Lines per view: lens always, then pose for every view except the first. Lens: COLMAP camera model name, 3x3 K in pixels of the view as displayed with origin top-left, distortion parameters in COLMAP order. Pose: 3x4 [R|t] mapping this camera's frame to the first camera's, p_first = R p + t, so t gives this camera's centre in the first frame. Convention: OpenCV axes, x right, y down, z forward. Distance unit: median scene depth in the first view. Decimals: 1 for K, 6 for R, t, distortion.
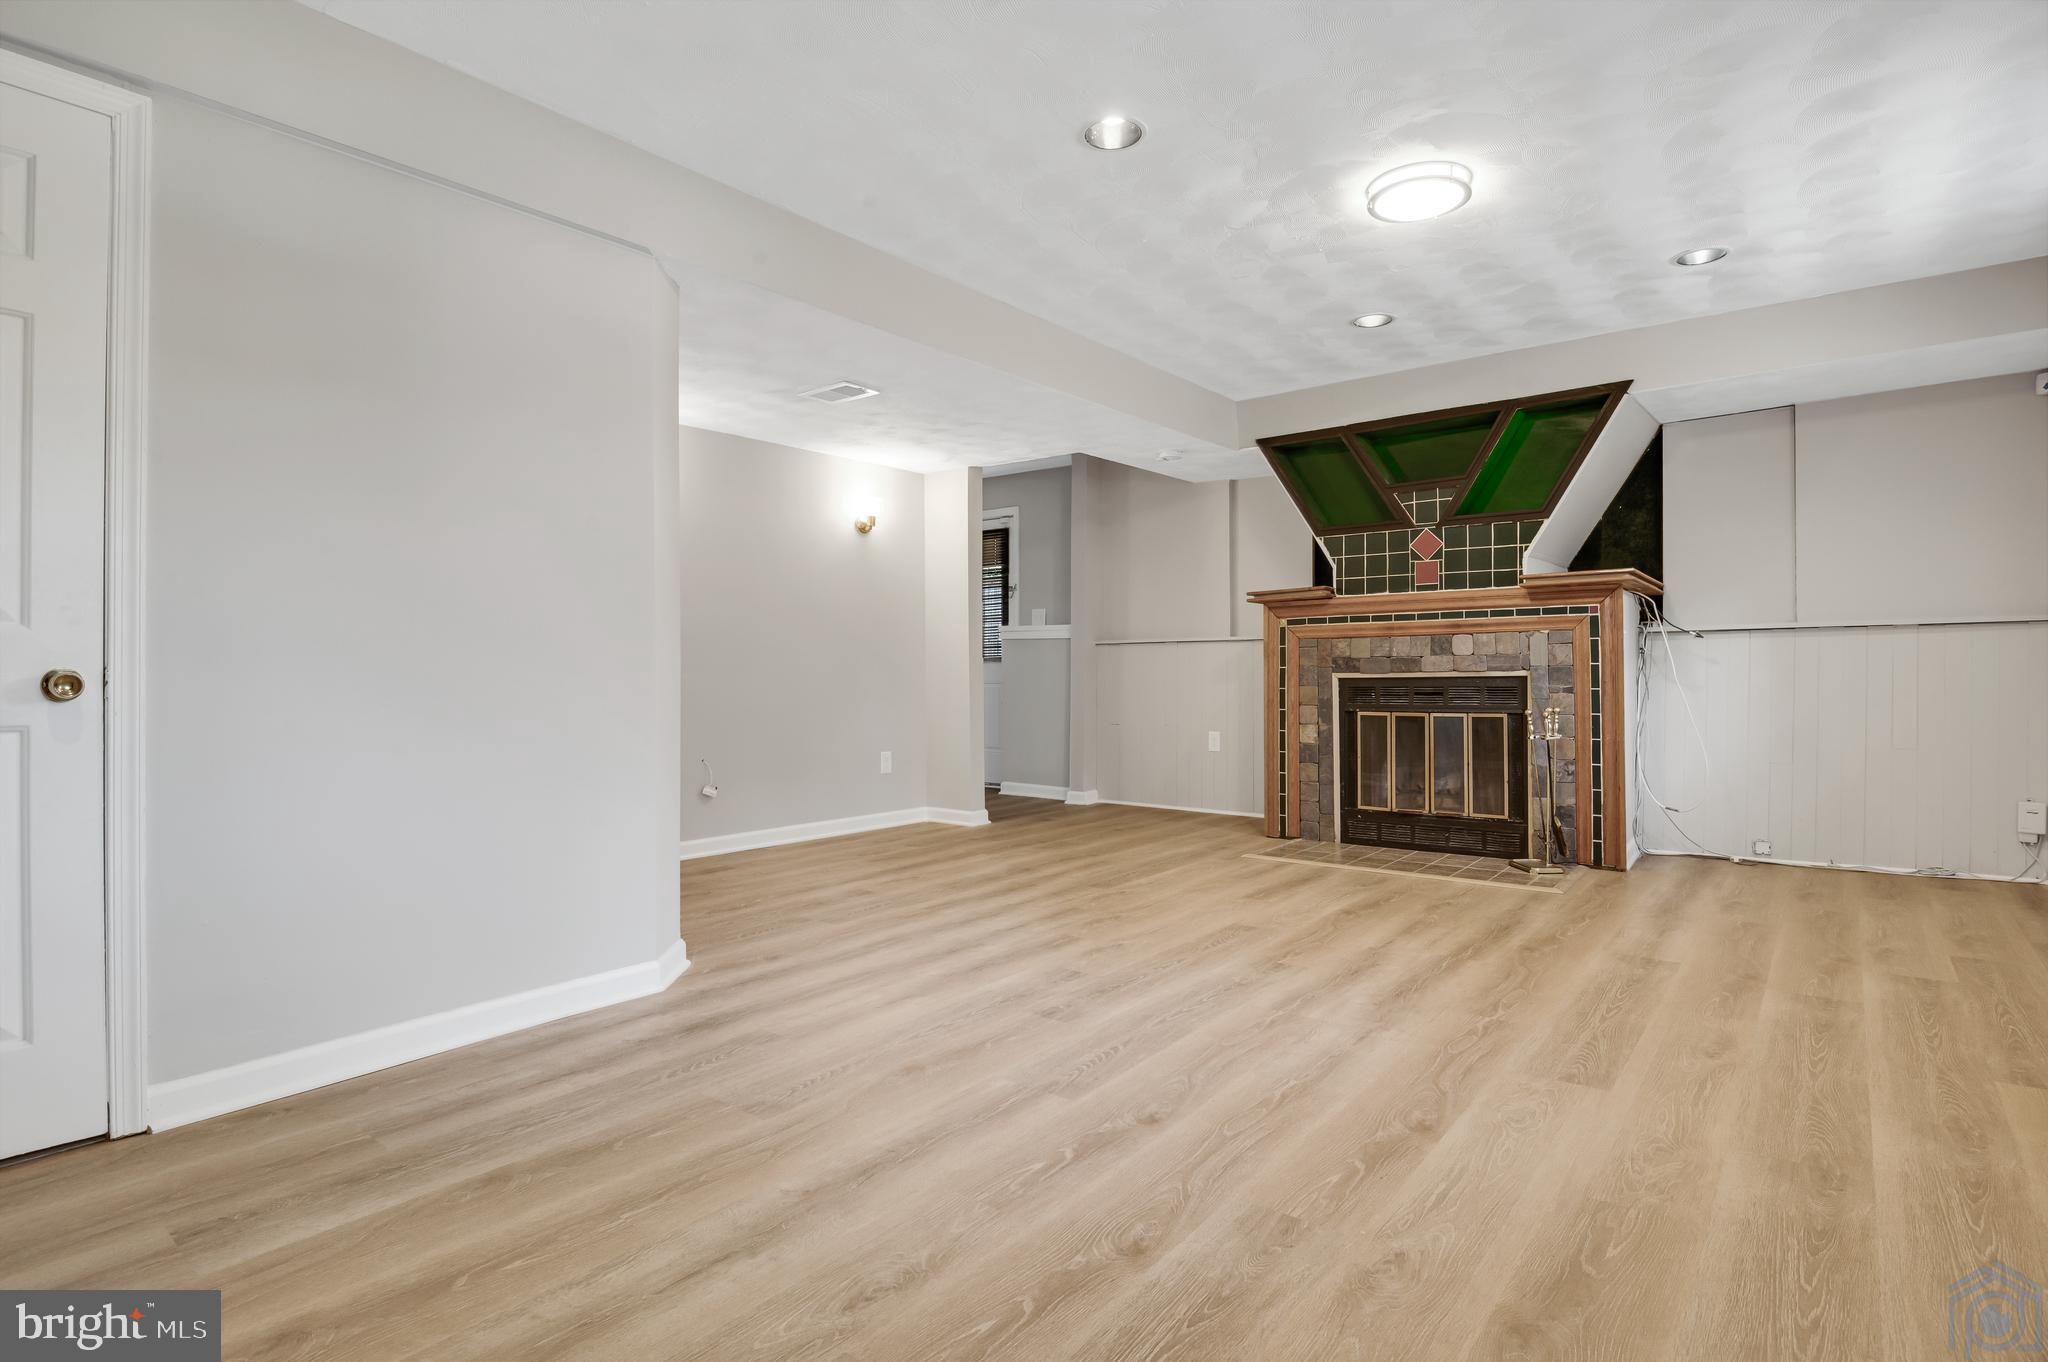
lens RADIAL K [[1032.4, 0, 1021.1], [0, 1032.4, 673.0], [0, 0, 1]] dist [-0.001094, -0.000970]
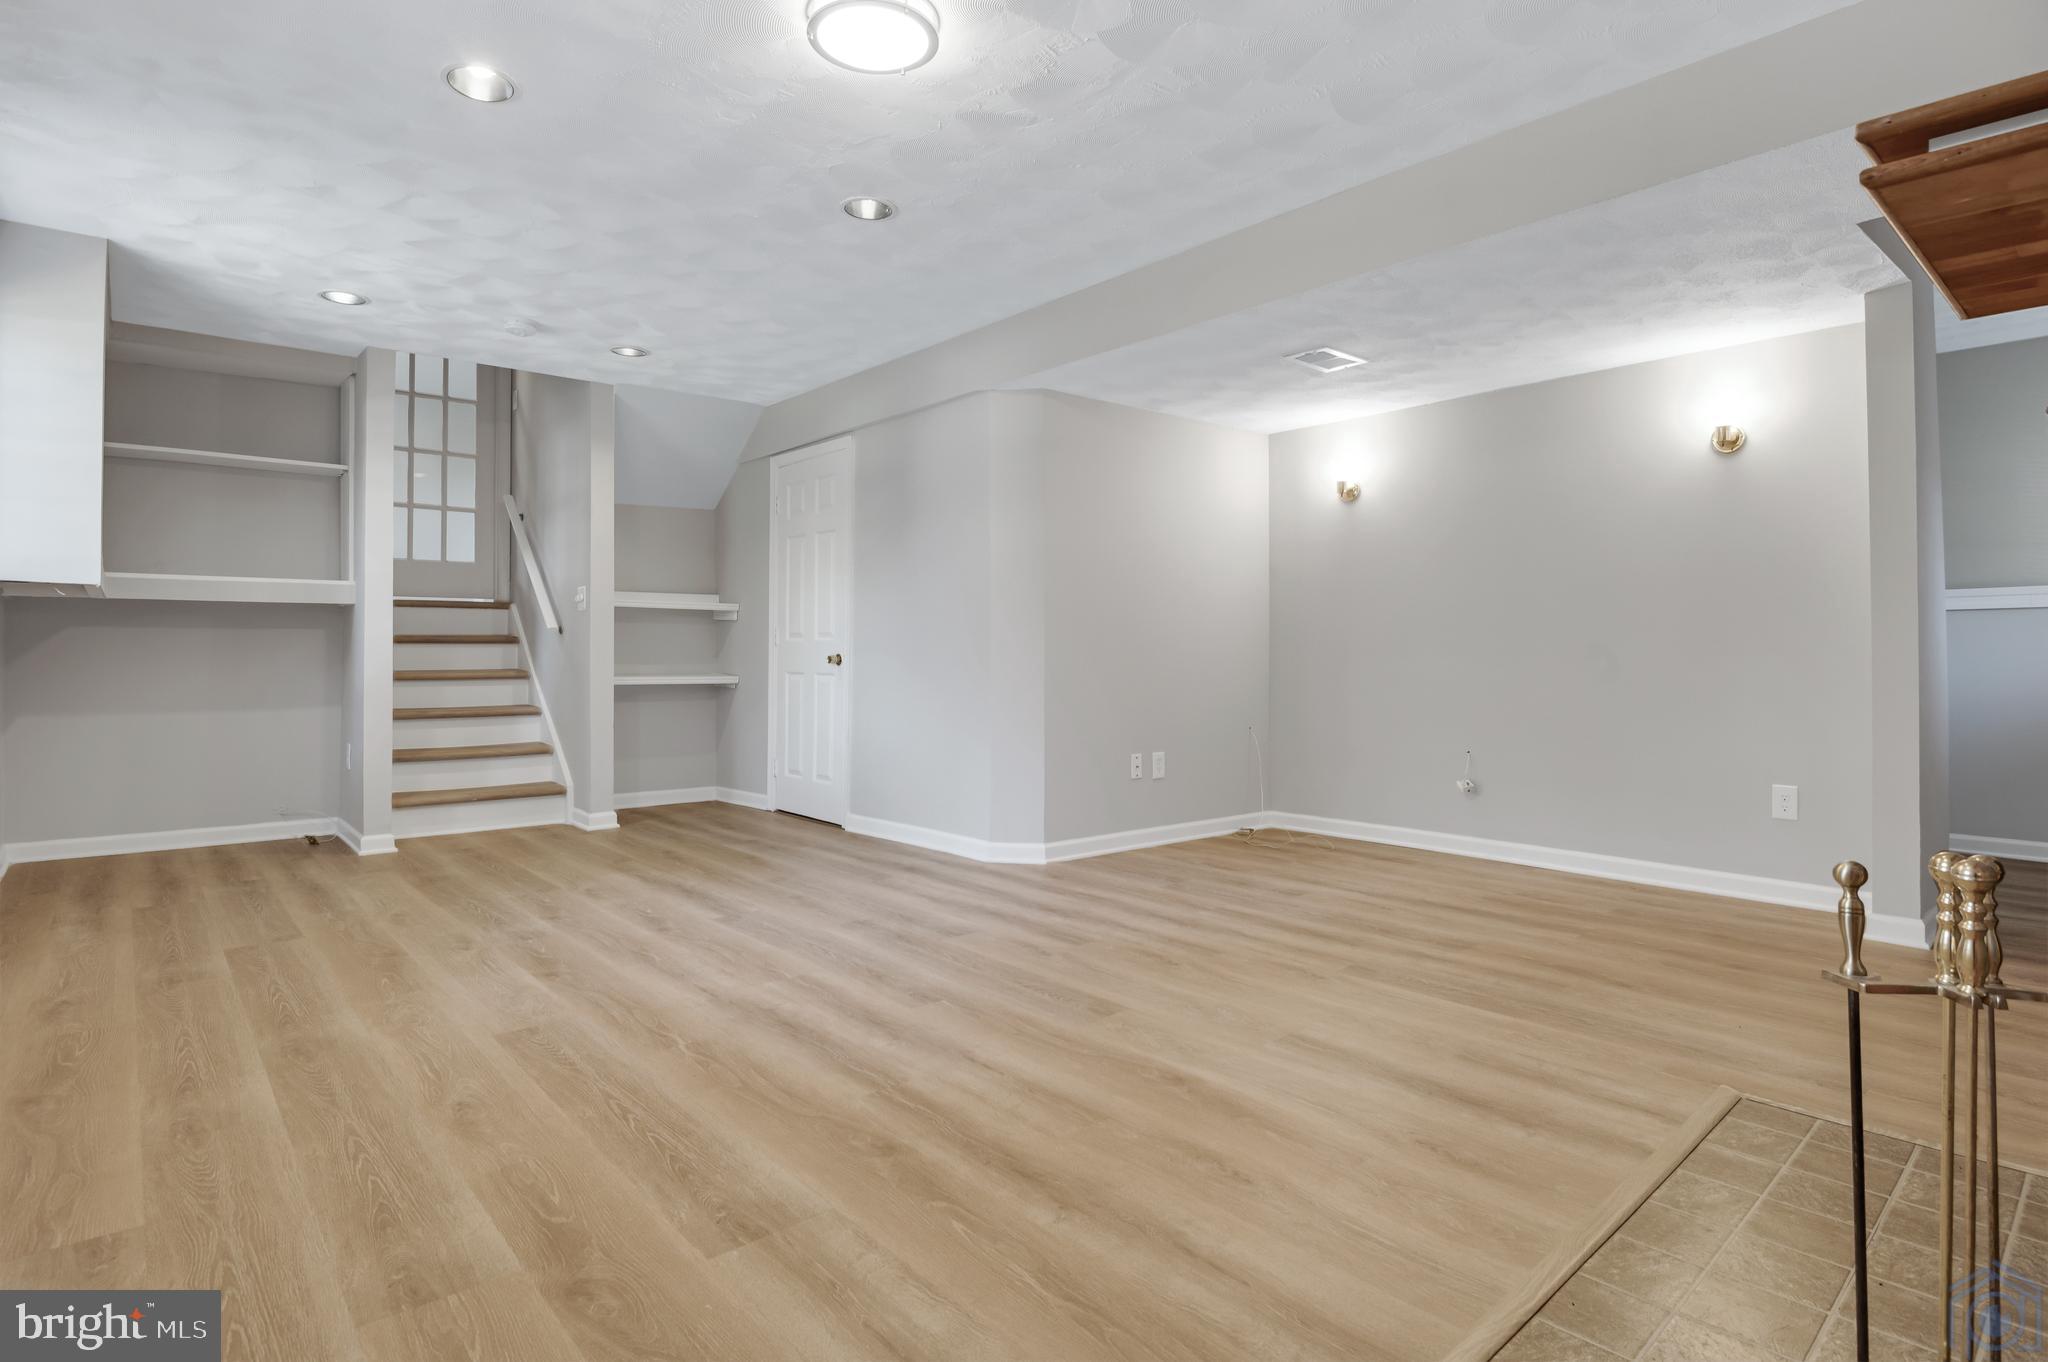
lens RADIAL K [[1040.6, 0, 1011.8], [0, 1040.6, 661.8], [0, 0, 1]] dist [-0.017980, -0.000634]
pose [[-0.185592, 0.007086, -0.982601, 1.402598], [-0.003579, 0.999962, 0.007887, -0.005758], [0.982620, 0.004980, -0.185560, 1.582299]]
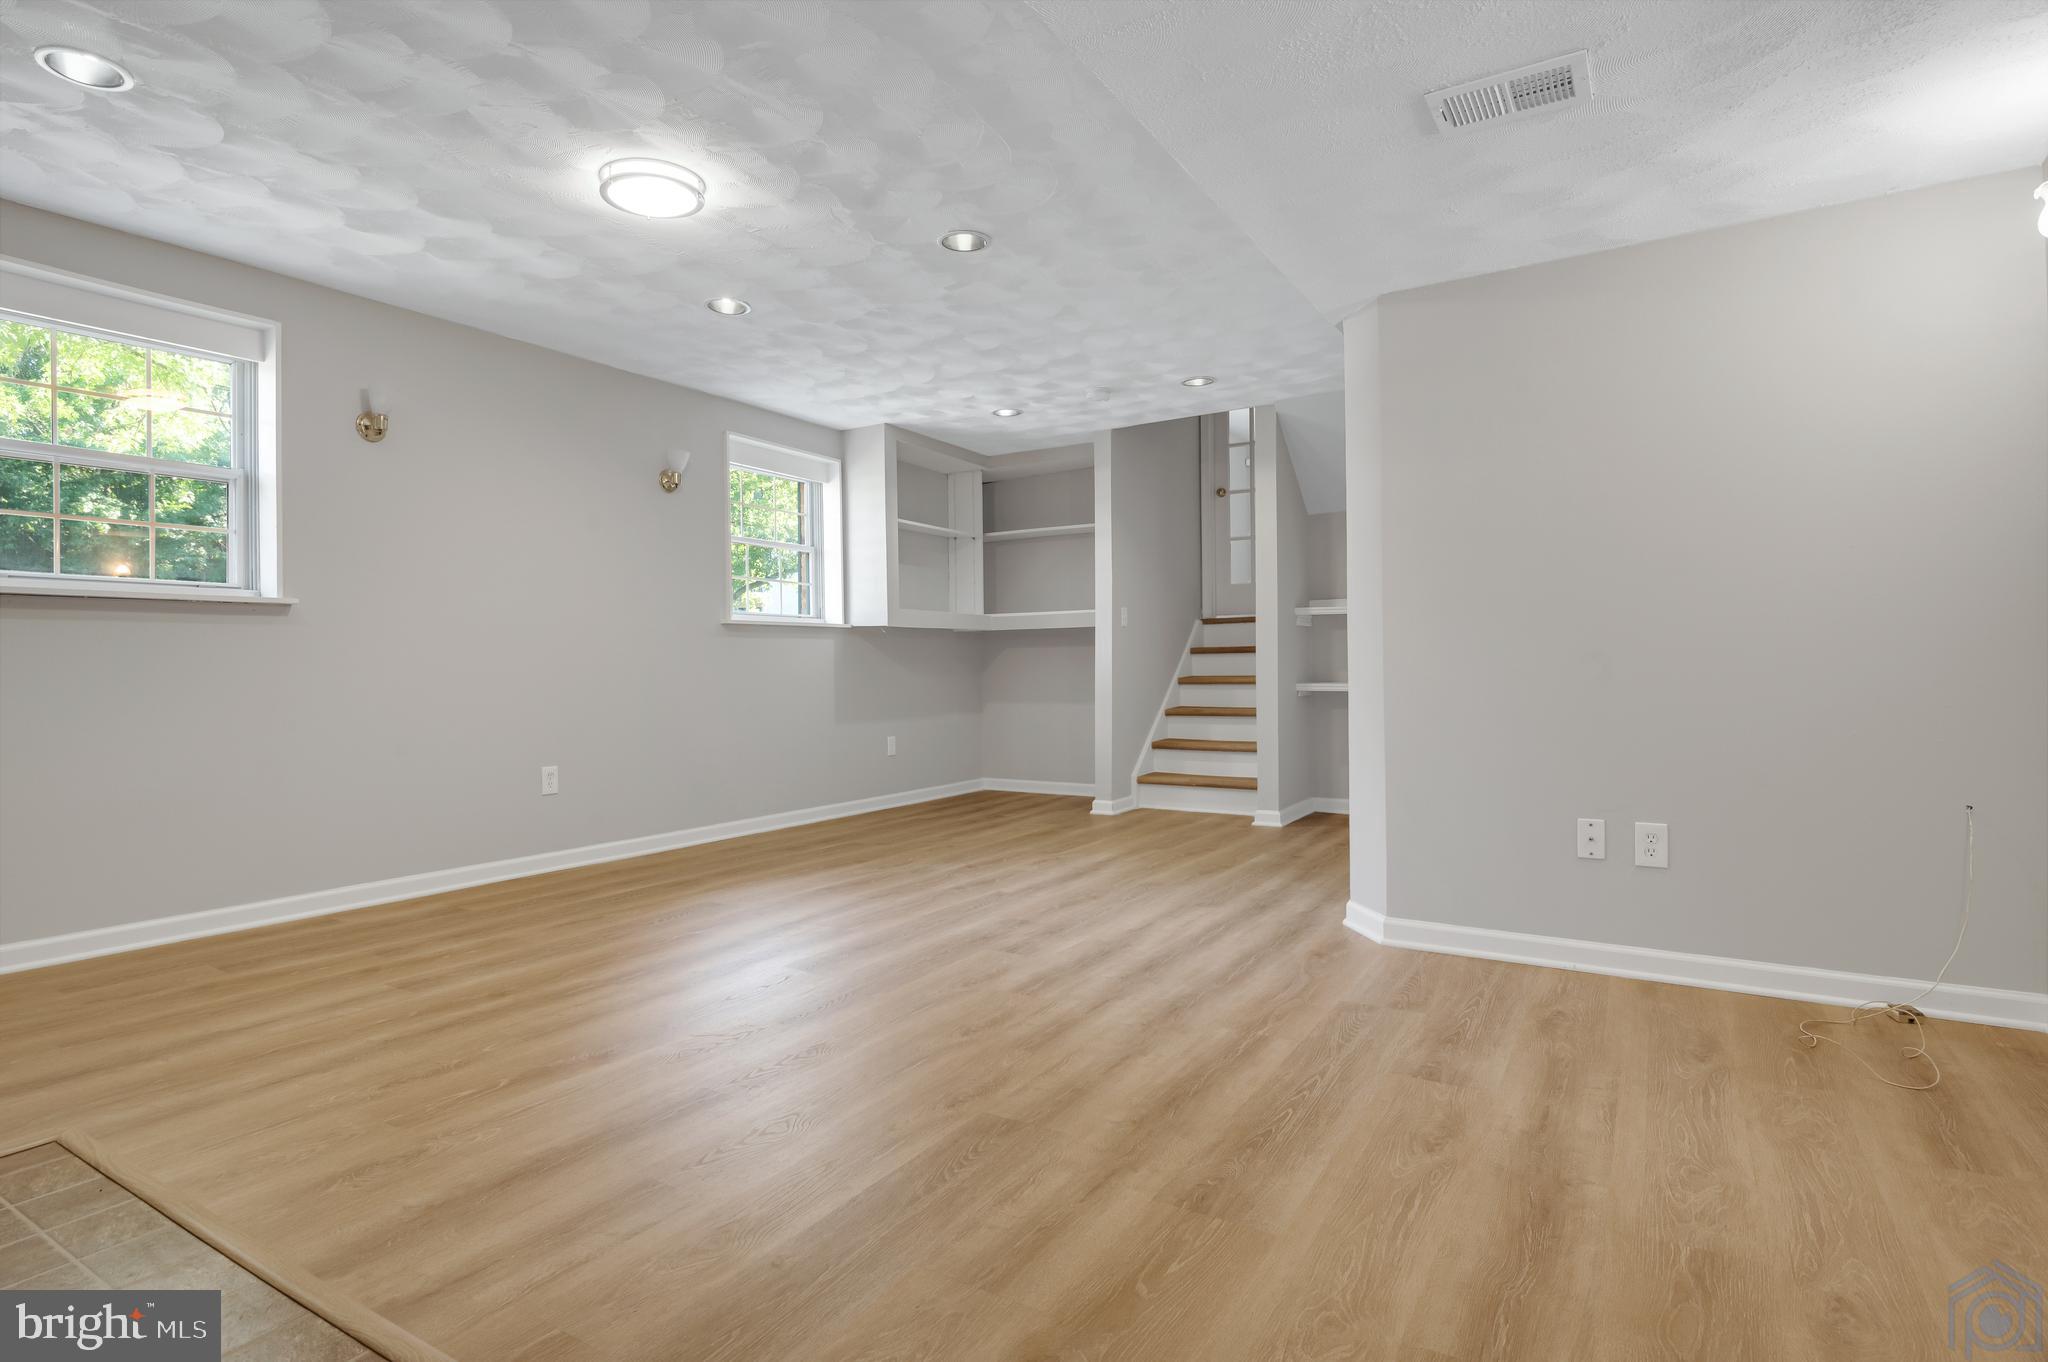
lens RADIAL K [[1032.4, 0, 1013.9], [0, 1032.4, 678.5], [0, 0, 1]] dist [-0.001094, -0.000970]
pose [[-0.994010, 0.016840, -0.107988, 0.203510], [0.015174, 0.999753, 0.016230, -0.009233], [0.108235, 0.014494, -0.994020, 2.581158]]
